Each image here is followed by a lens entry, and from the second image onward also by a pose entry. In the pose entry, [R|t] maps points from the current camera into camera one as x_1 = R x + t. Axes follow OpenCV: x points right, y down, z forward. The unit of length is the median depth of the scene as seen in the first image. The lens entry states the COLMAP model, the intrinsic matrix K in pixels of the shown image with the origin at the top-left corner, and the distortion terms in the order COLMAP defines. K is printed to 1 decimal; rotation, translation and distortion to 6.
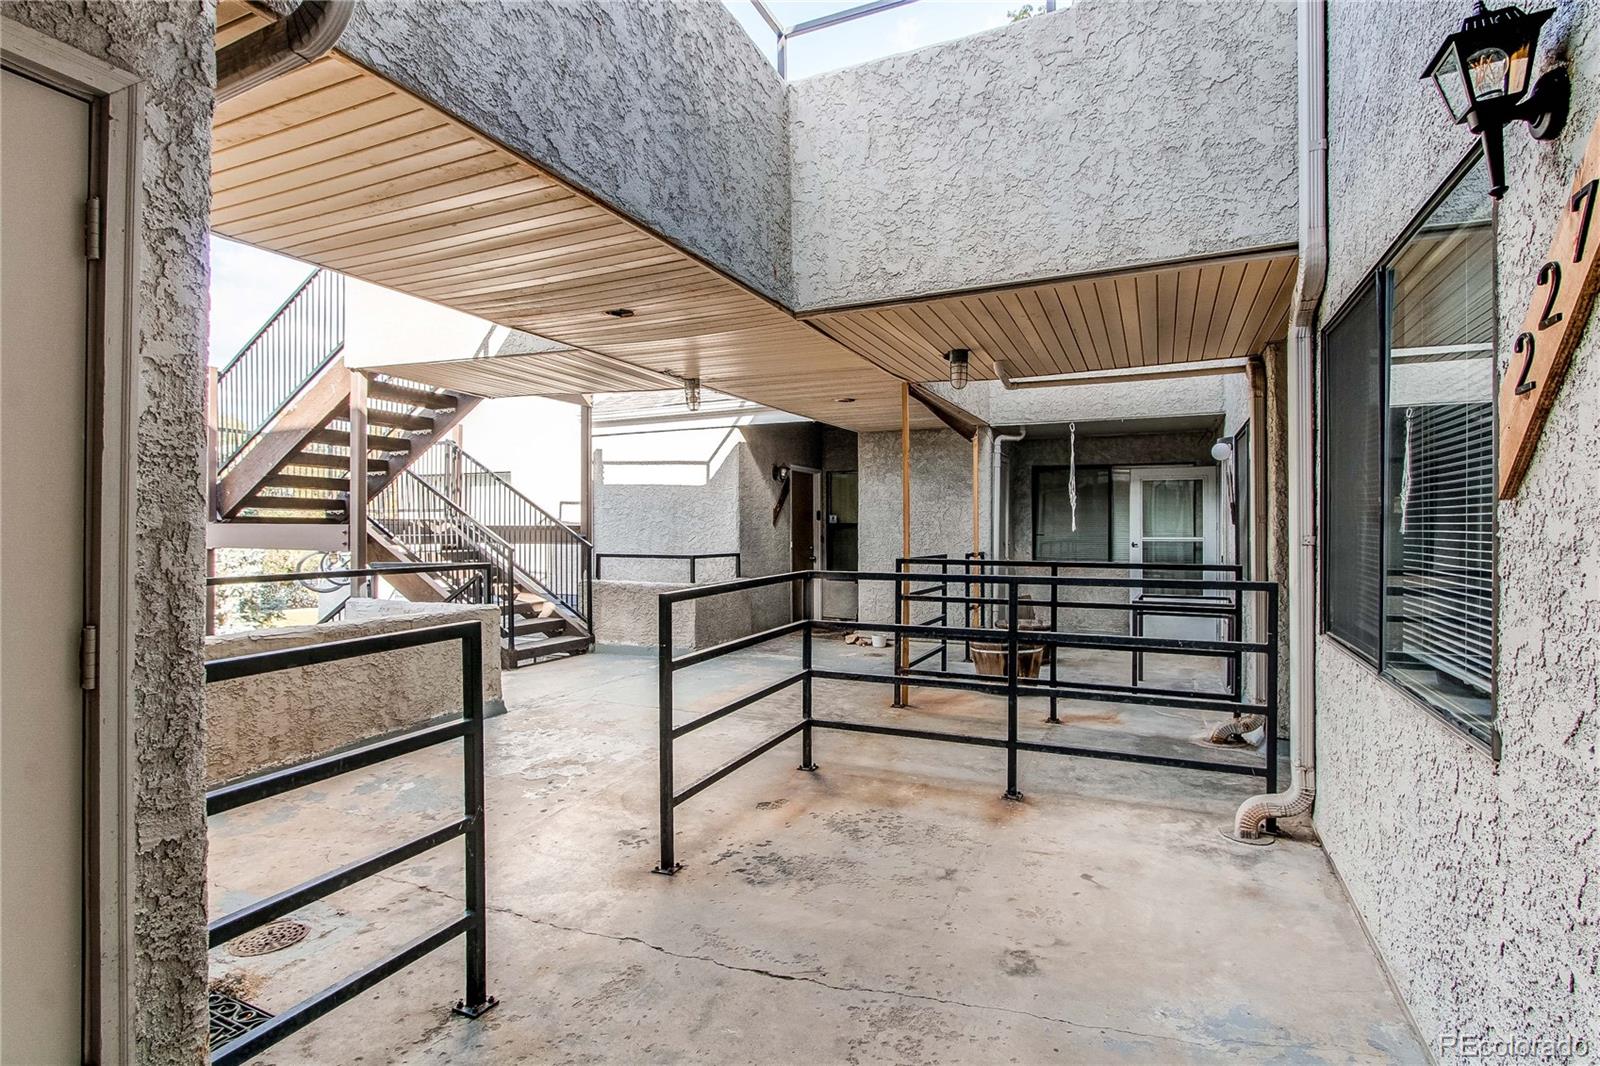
lens RADIAL K [[800.5, 0, 800.5], [0, 800.5, 534.8], [0, 0, 1]] dist [-0.000787, -0.000197]
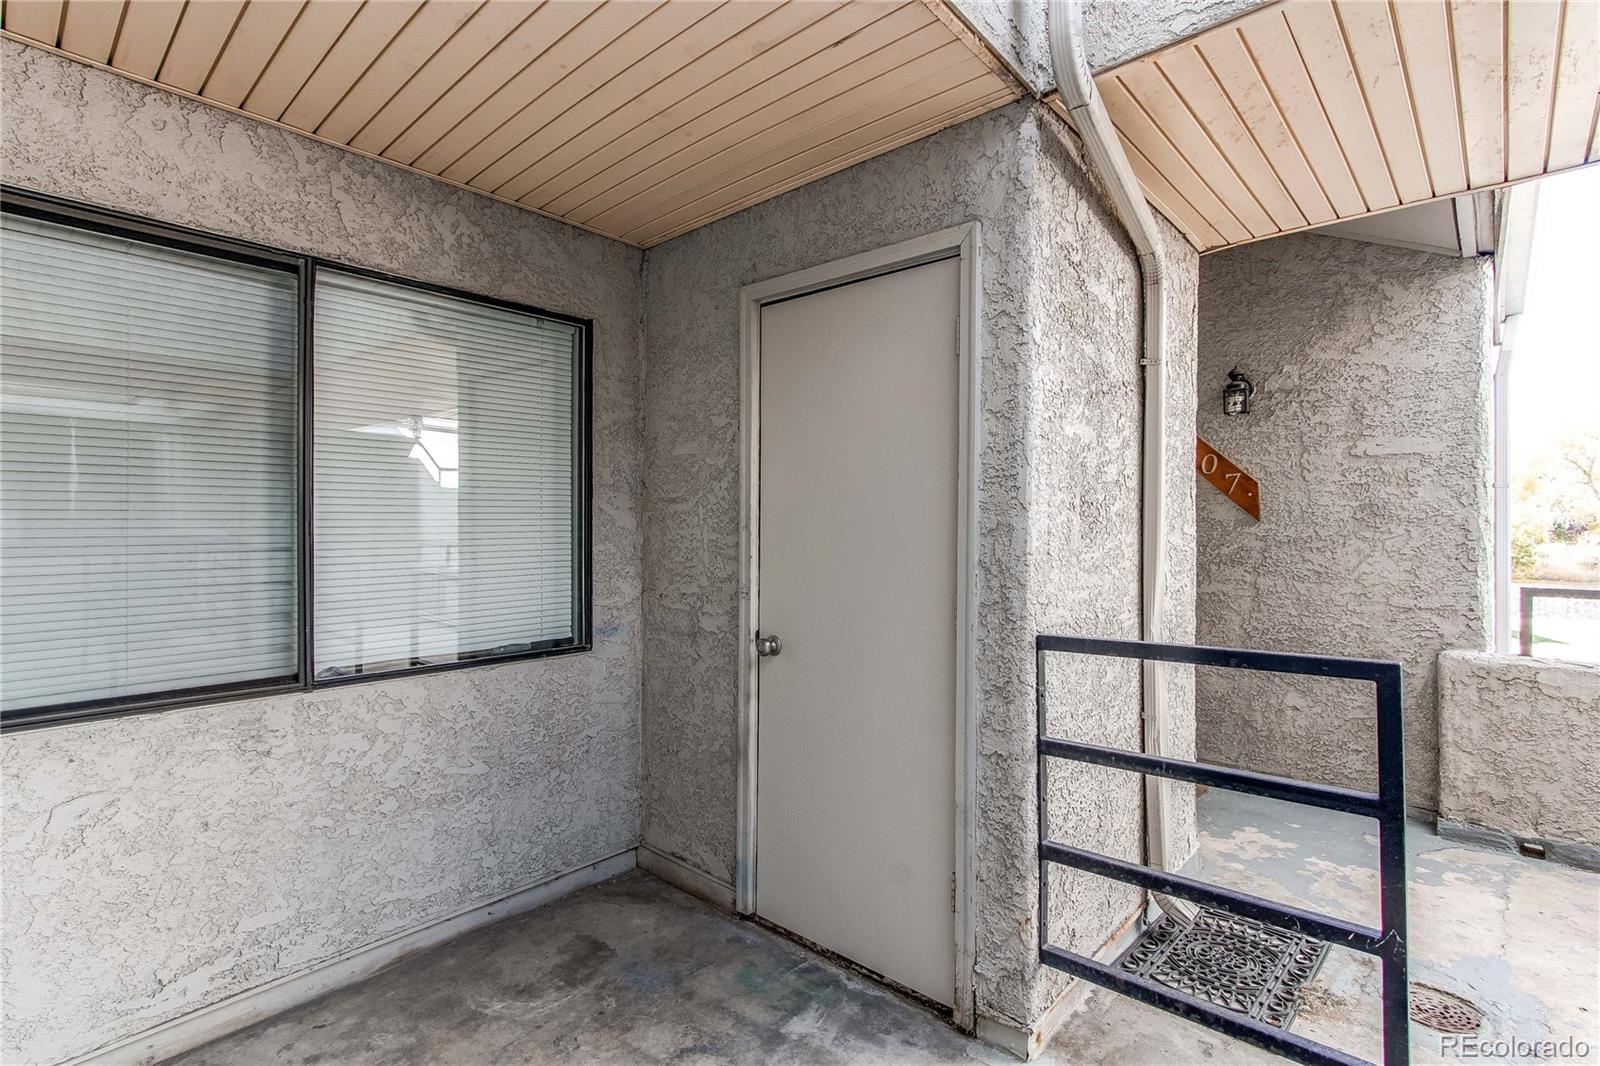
lens RADIAL K [[757.5, 0, 799.2], [0, 757.5, 527.6], [0, 0, 1]] dist [0.000617, 0.000271]
pose [[-0.309029, 0.001480, -0.951051, 0.565335], [0.006859, 0.999976, -0.000673, -0.011361], [0.951028, -0.006731, -0.309032, 1.073782]]
